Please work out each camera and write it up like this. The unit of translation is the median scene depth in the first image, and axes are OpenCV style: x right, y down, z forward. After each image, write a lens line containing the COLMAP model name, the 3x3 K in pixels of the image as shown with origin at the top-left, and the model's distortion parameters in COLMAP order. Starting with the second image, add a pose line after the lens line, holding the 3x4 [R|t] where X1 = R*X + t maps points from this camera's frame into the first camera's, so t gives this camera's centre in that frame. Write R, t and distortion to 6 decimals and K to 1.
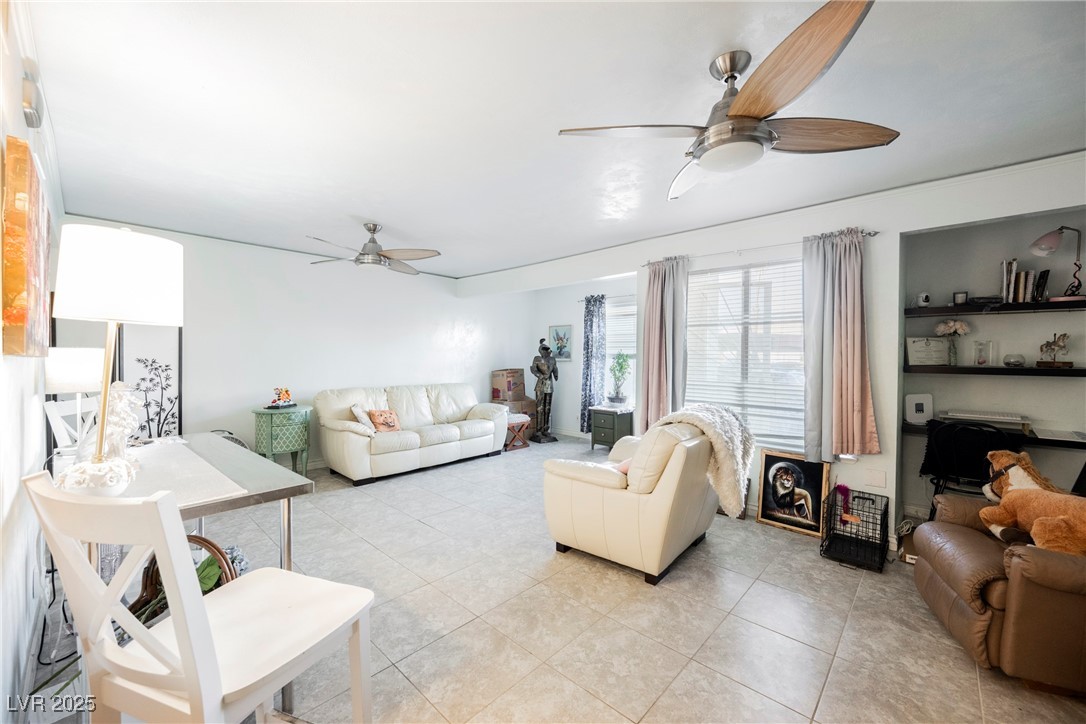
lens RADIAL K [[426.0, 0, 545.0], [0, 426.0, 361.3], [0, 0, 1]] dist [-0.003256, 0.000452]
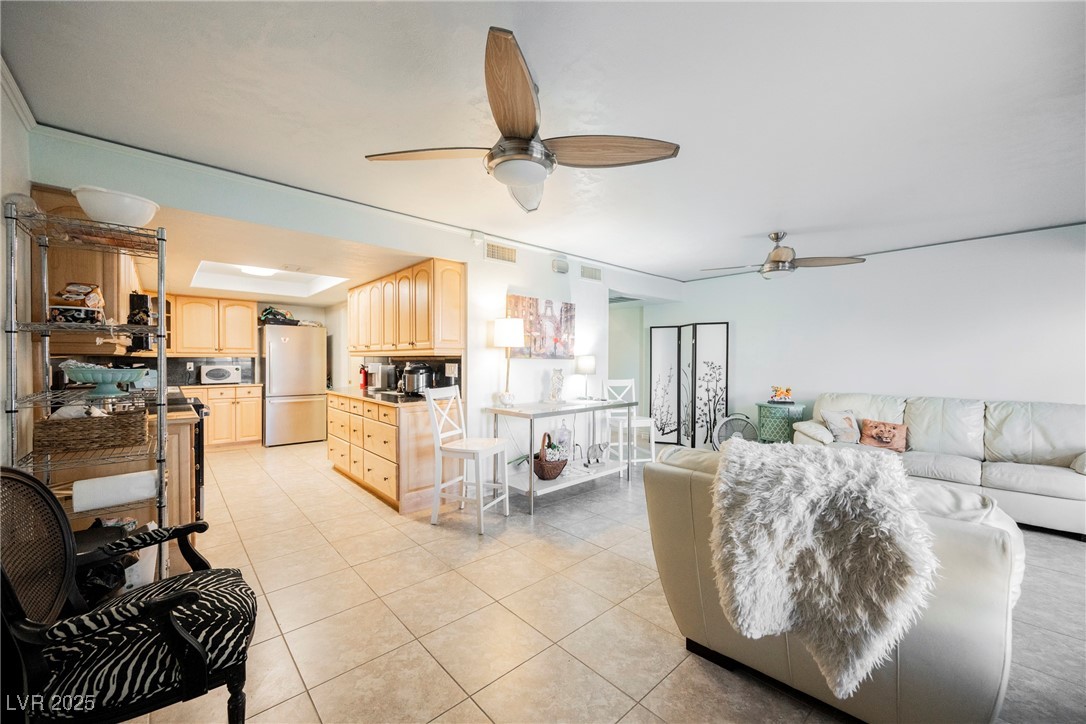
lens RADIAL K [[426.0, 0, 548.8], [0, 426.0, 364.2], [0, 0, 1]] dist [-0.003256, 0.000452]
pose [[-0.070421, 0.004917, -0.997505, 0.631573], [-0.014511, 0.999877, 0.005953, 0.003822], [0.997412, 0.014894, -0.070341, 0.475656]]
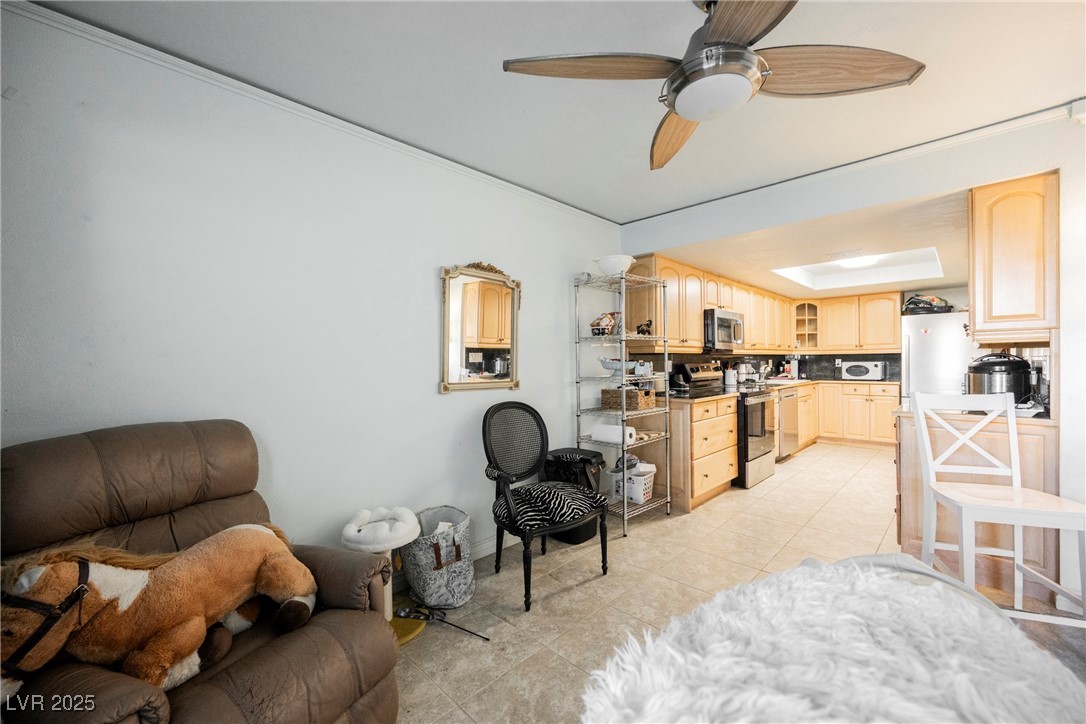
lens RADIAL K [[426.0, 0, 540.5], [0, 426.0, 364.8], [0, 0, 1]] dist [-0.003256, 0.000452]
pose [[-0.999469, 0.005943, 0.032027, 0.308385], [0.006528, 0.999813, 0.018181, 0.009401], [-0.031913, 0.018380, -0.999322, 0.754997]]
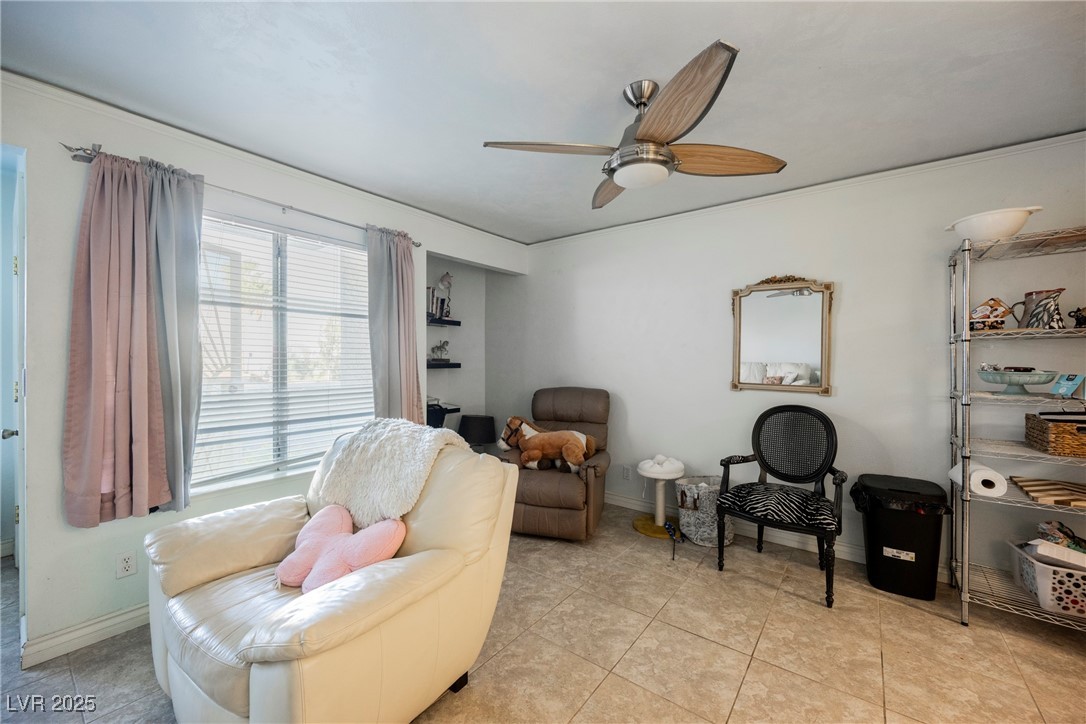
lens RADIAL K [[426.0, 0, 547.4], [0, 426.0, 358.4], [0, 0, 1]] dist [-0.003256, 0.000452]
pose [[-0.109686, -0.005099, 0.993953, -0.266507], [0.008174, 0.999948, 0.006032, -0.004804], [-0.993933, 0.008786, -0.109639, 0.563422]]
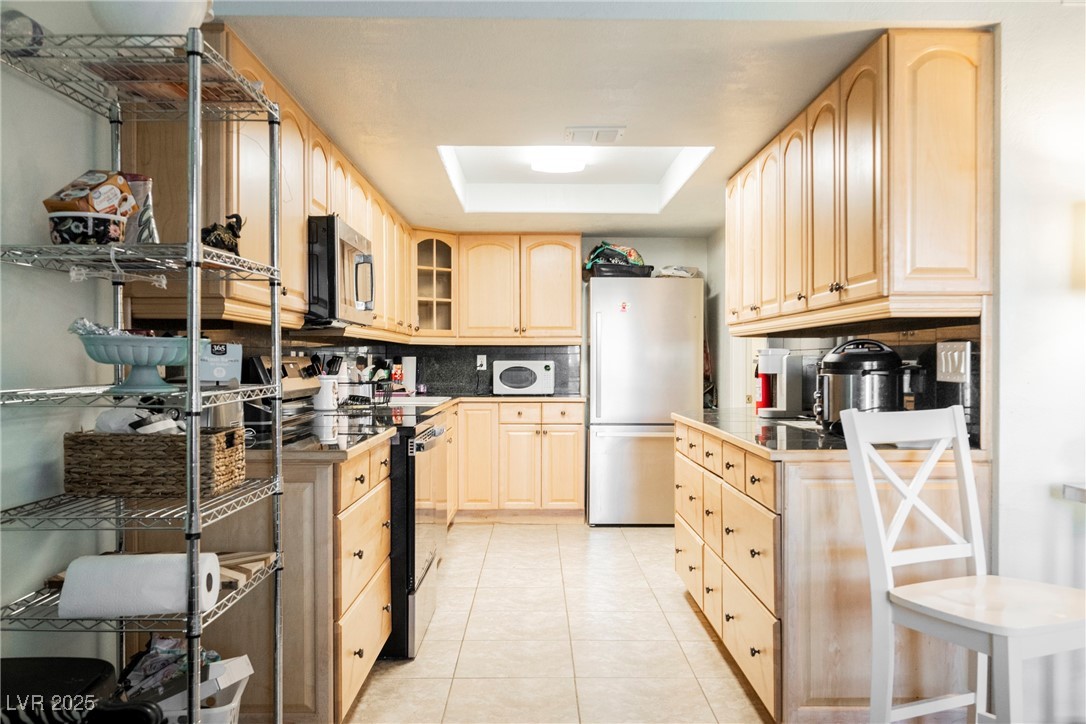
lens RADIAL K [[927.7, 0, 535.8], [0, 927.7, 363.5], [0, 0, 1]] dist [-0.006818, 0.006431]
pose [[-0.723216, -0.004152, -0.690609, 0.389450], [-0.012292, 0.999901, 0.006862, 0.027081], [0.690512, 0.013452, -0.723195, 0.475375]]
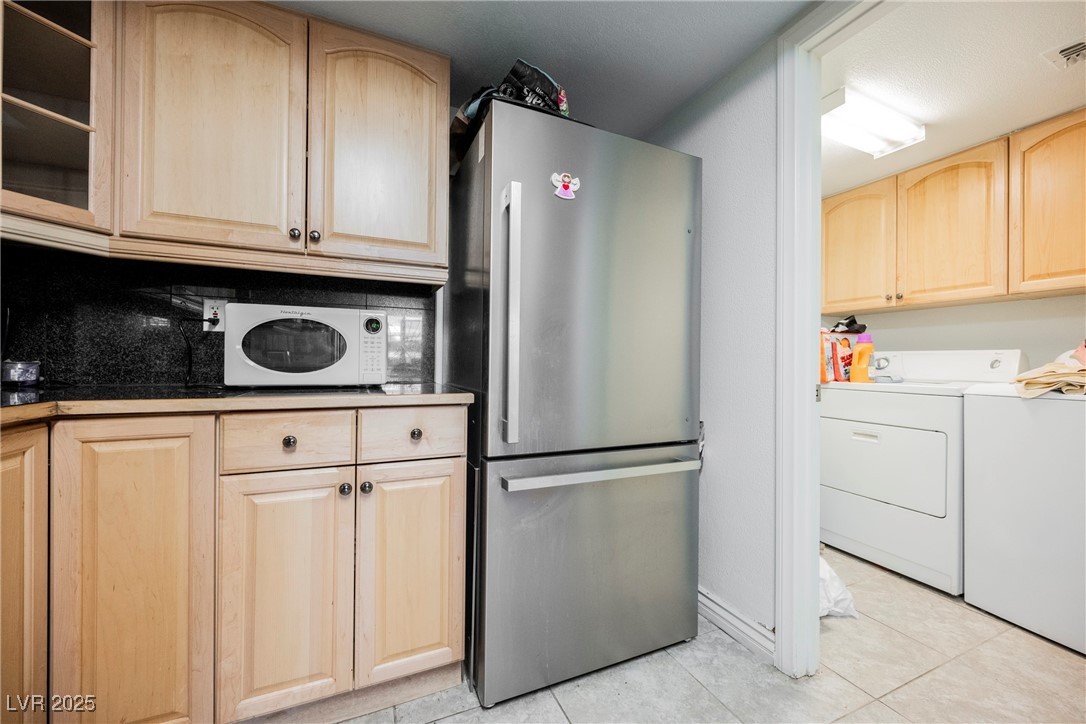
lens RADIAL K [[426.0, 0, 550.5], [0, 426.0, 362.2], [0, 0, 1]] dist [-0.003256, 0.000452]
pose [[-0.377267, -0.009746, -0.926053, -0.524718], [-0.023130, 0.999732, -0.001099, 0.072578], [0.925816, 0.021005, -0.377391, -0.464642]]
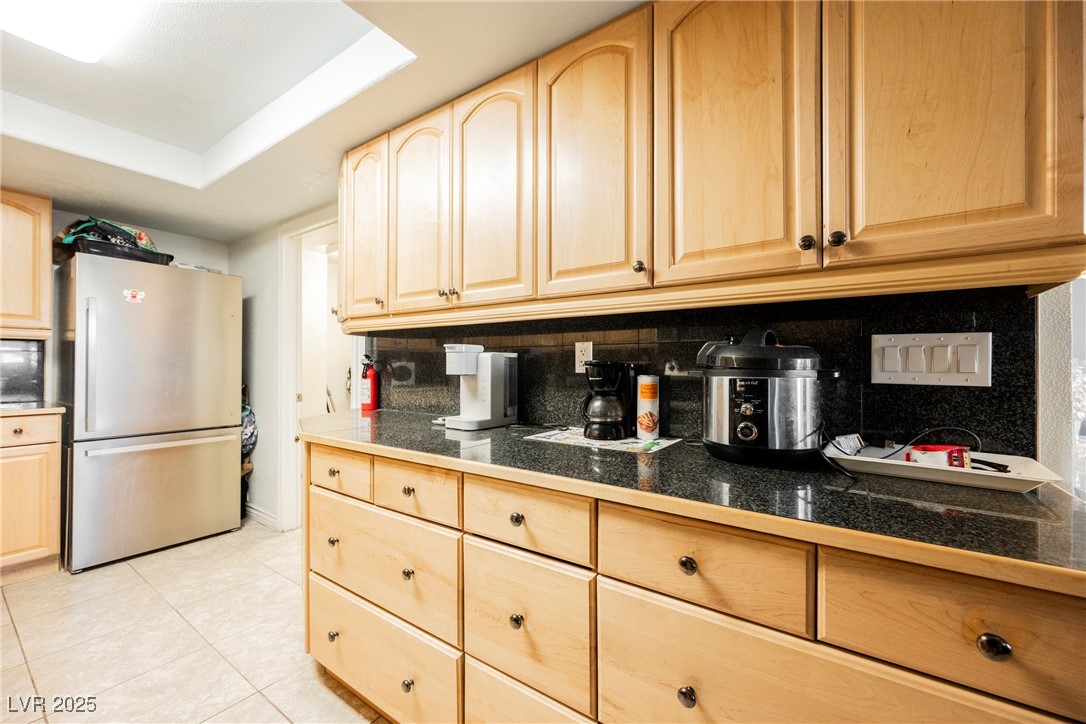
lens RADIAL K [[426.0, 0, 541.1], [0, 426.0, 363.7], [0, 0, 1]] dist [-0.003256, 0.000452]
pose [[0.160691, -0.009240, -0.986961, -0.124482], [-0.013951, 0.999835, -0.011632, 0.035584], [0.986906, 0.015638, 0.160536, -0.093823]]
